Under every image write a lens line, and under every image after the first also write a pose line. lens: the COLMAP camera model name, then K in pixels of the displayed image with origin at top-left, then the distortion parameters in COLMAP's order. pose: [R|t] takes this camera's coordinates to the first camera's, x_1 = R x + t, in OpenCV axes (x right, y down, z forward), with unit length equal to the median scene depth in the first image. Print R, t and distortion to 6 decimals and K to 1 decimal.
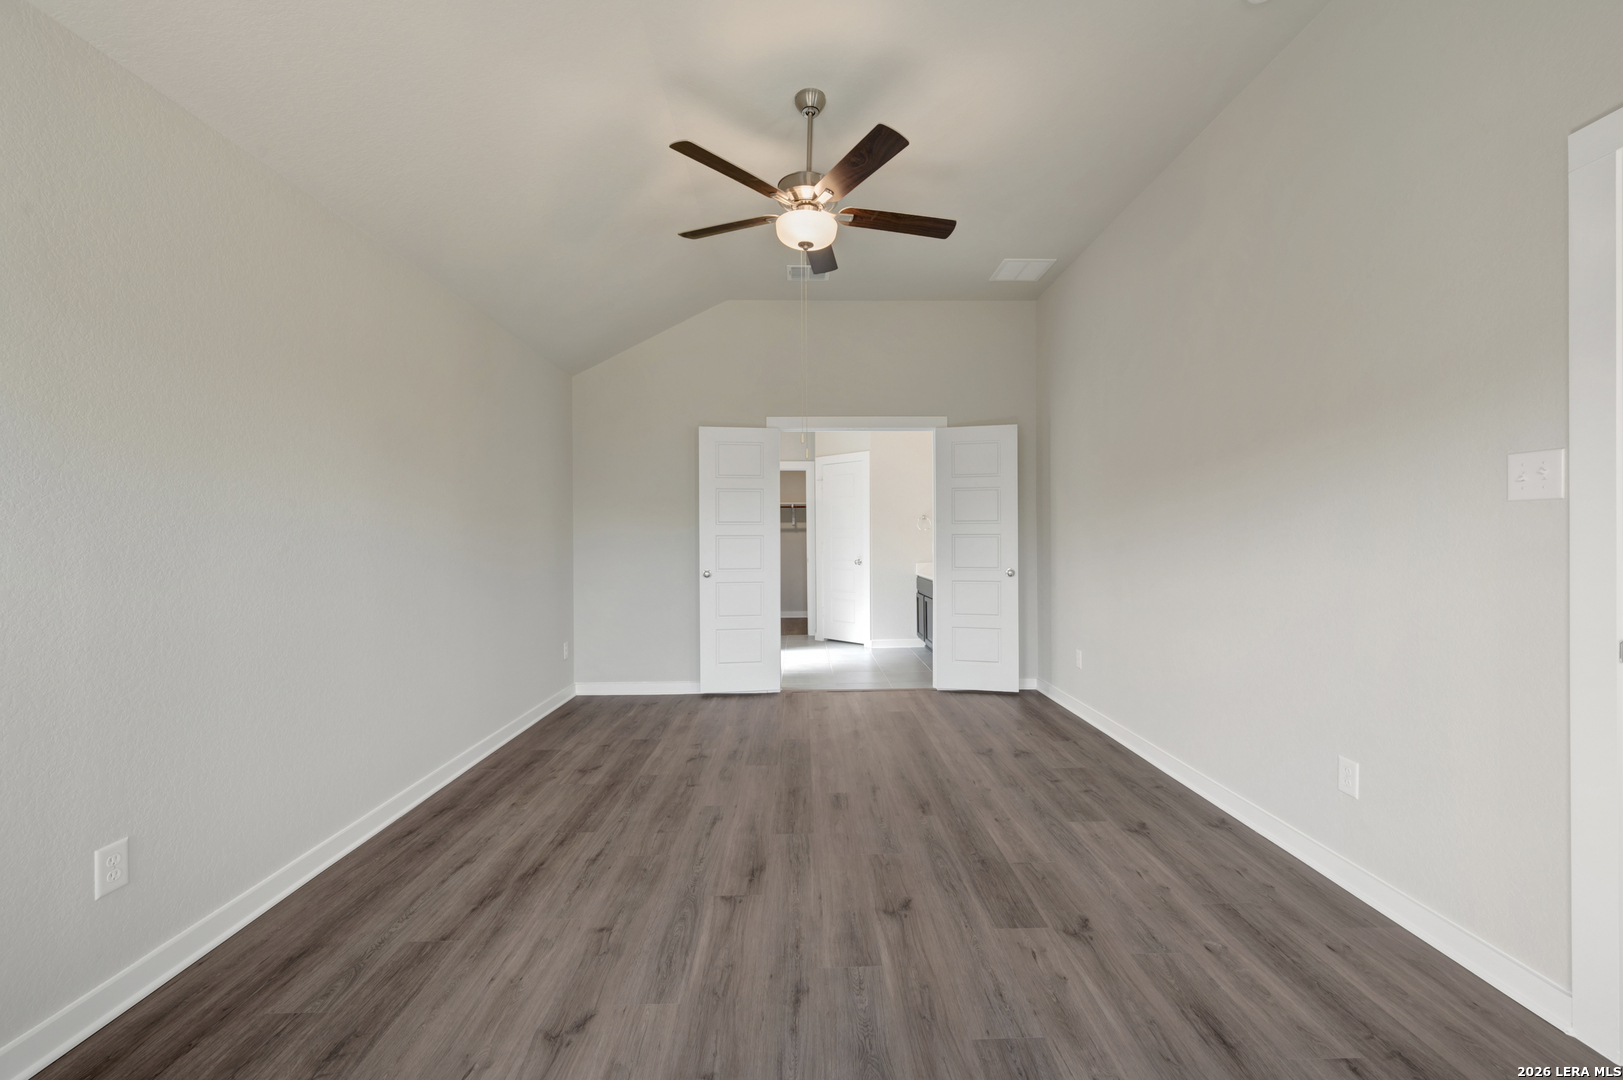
lens RADIAL K [[637.7, 0, 812.5], [0, 637.7, 540.9], [0, 0, 1]] dist [0.005089, 0.000315]
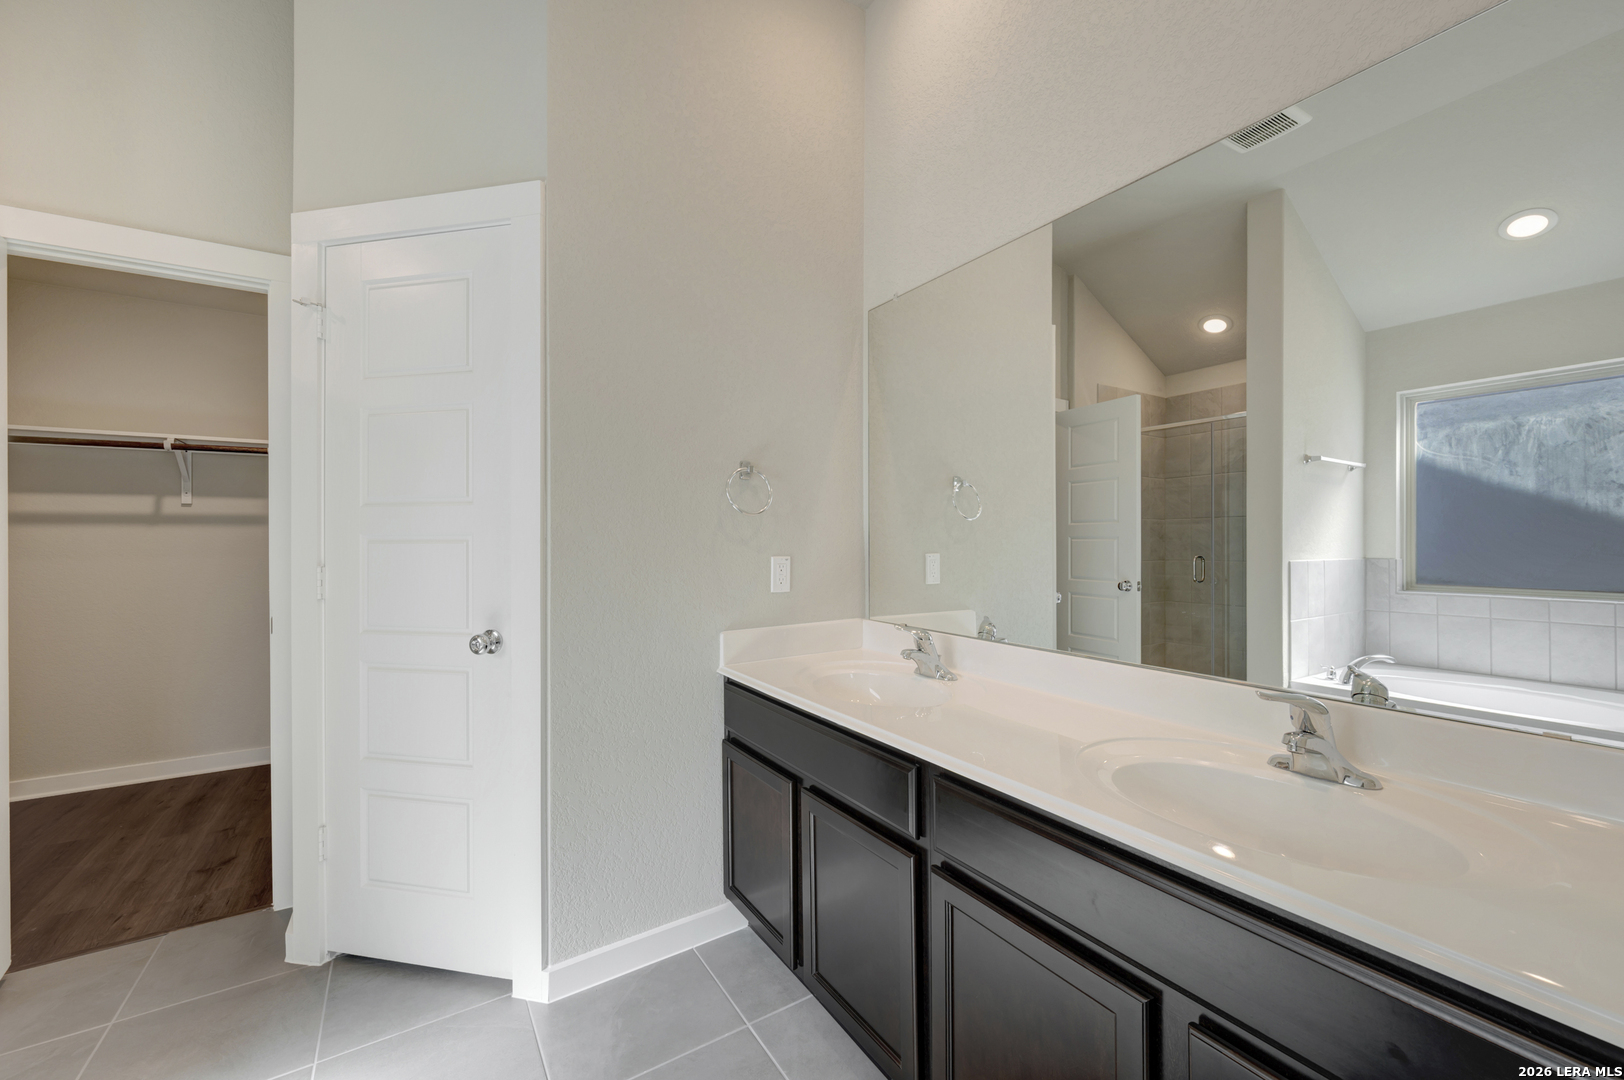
lens RADIAL K [[638.1, 0, 813.0], [0, 638.1, 540.9], [0, 0, 1]] dist [0.005089, 0.000315]
pose [[0.792193, 0.003209, 0.610262, 0.014067], [-0.003014, 0.999995, -0.001345, -0.005691], [-0.610263, -0.000774, 0.792198, 0.535357]]
